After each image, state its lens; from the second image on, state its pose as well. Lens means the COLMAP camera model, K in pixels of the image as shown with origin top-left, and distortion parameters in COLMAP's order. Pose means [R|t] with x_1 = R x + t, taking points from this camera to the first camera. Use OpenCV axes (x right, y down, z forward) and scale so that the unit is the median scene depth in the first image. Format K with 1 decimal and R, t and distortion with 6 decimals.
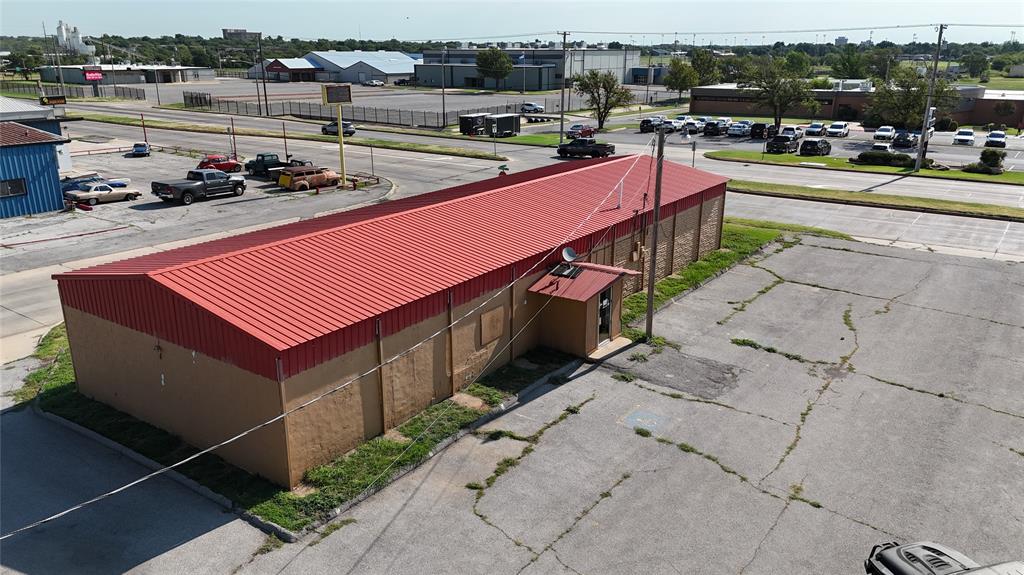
lens RADIAL K [[759.8, 0, 515.6], [0, 759.8, 289.2], [0, 0, 1]] dist [0.053412, -0.035111]
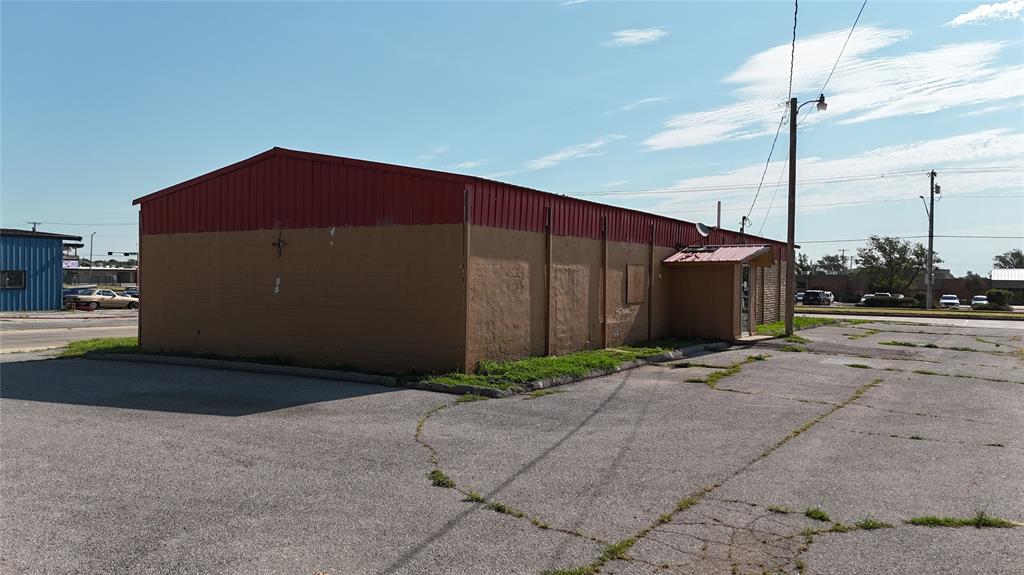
lens RADIAL K [[759.8, 0, 516.9], [0, 759.8, 284.3], [0, 0, 1]] dist [0.053412, -0.035111]
pose [[0.998323, 0.009904, 0.057028, -0.214795], [0.006893, 0.957900, -0.287020, 0.294829], [-0.057470, 0.286932, 0.956226, 0.183780]]
